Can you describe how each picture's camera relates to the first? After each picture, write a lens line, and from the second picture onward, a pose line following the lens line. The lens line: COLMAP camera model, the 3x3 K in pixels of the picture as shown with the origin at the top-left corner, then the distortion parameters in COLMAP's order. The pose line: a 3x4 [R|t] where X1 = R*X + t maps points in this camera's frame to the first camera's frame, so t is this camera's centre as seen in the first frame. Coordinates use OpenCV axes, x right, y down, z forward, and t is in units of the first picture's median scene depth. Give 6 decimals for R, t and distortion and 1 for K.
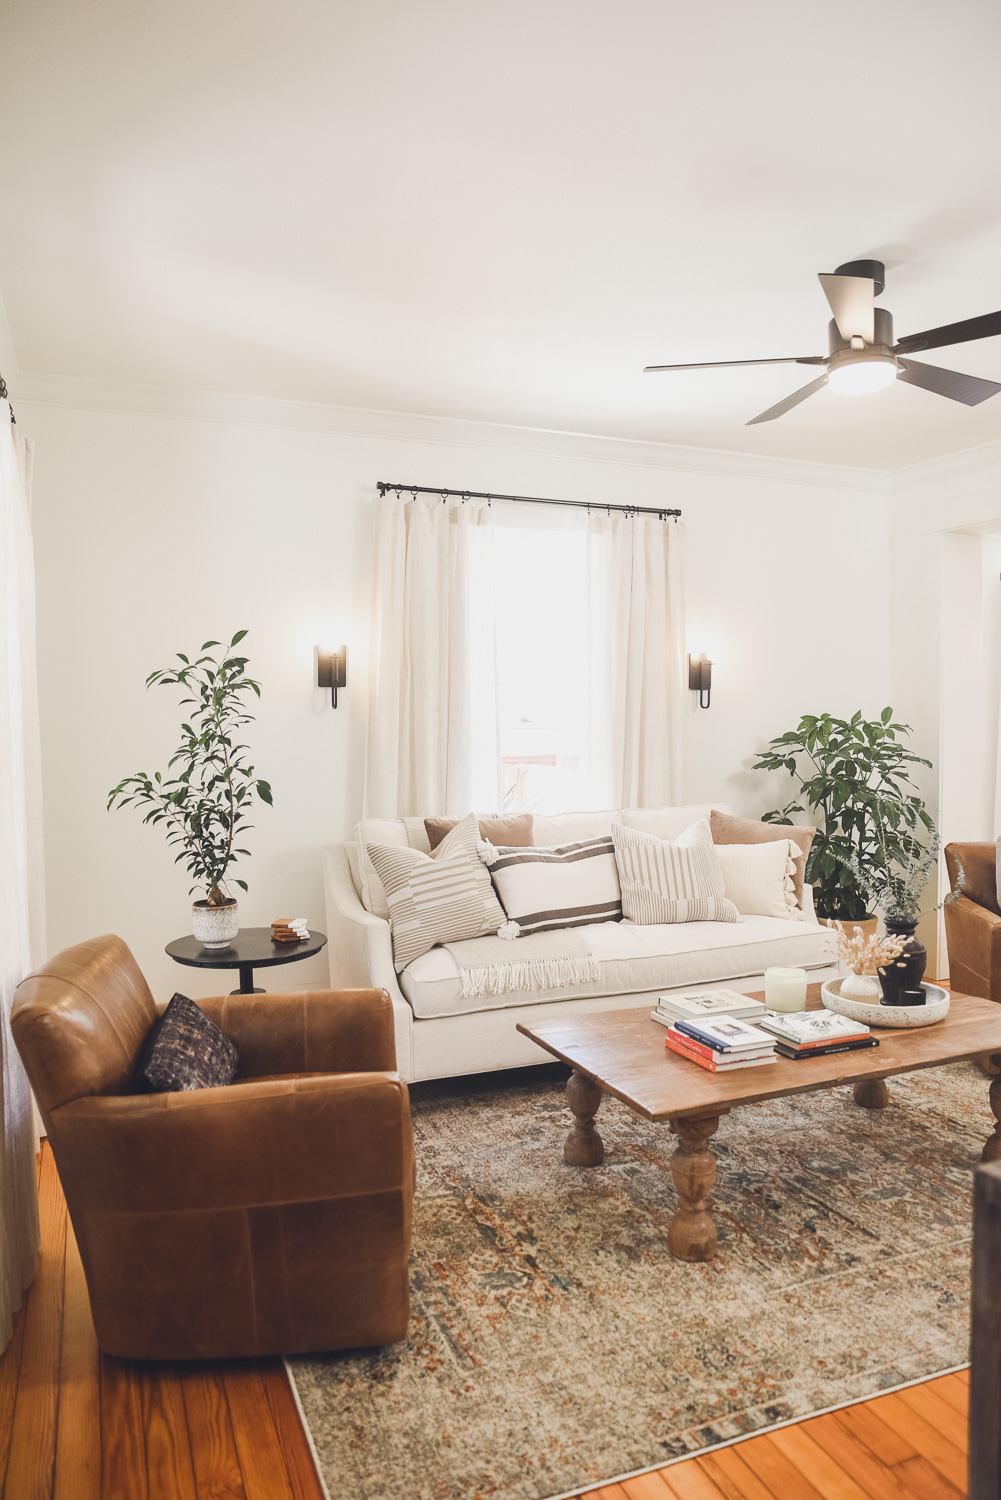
lens RADIAL K [[1033.7, 0, 500.5], [0, 1033.7, 750.0], [0, 0, 1]] dist [-0.111043, 0.099844]
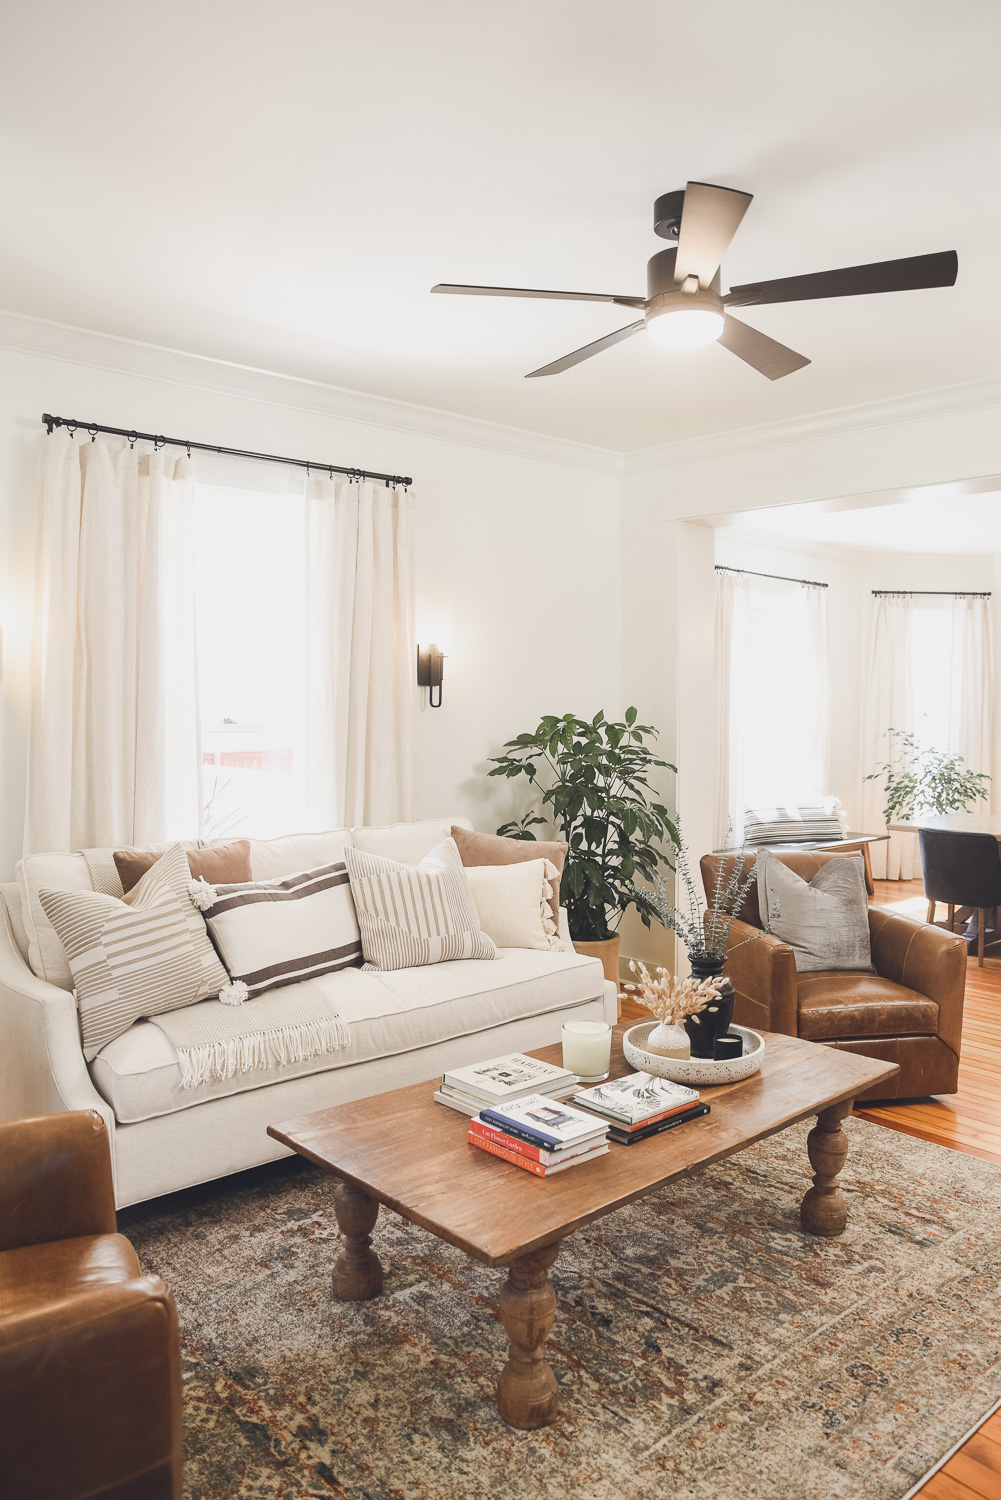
lens RADIAL K [[1063.3, 0, 496.9], [0, 1063.3, 740.5], [0, 0, 1]] dist [-0.112053, 0.101887]
pose [[0.943295, -0.004980, 0.331918, -0.072415], [0.004090, 0.999986, 0.003379, -0.021337], [-0.331930, -0.001830, 0.943302, 0.186543]]
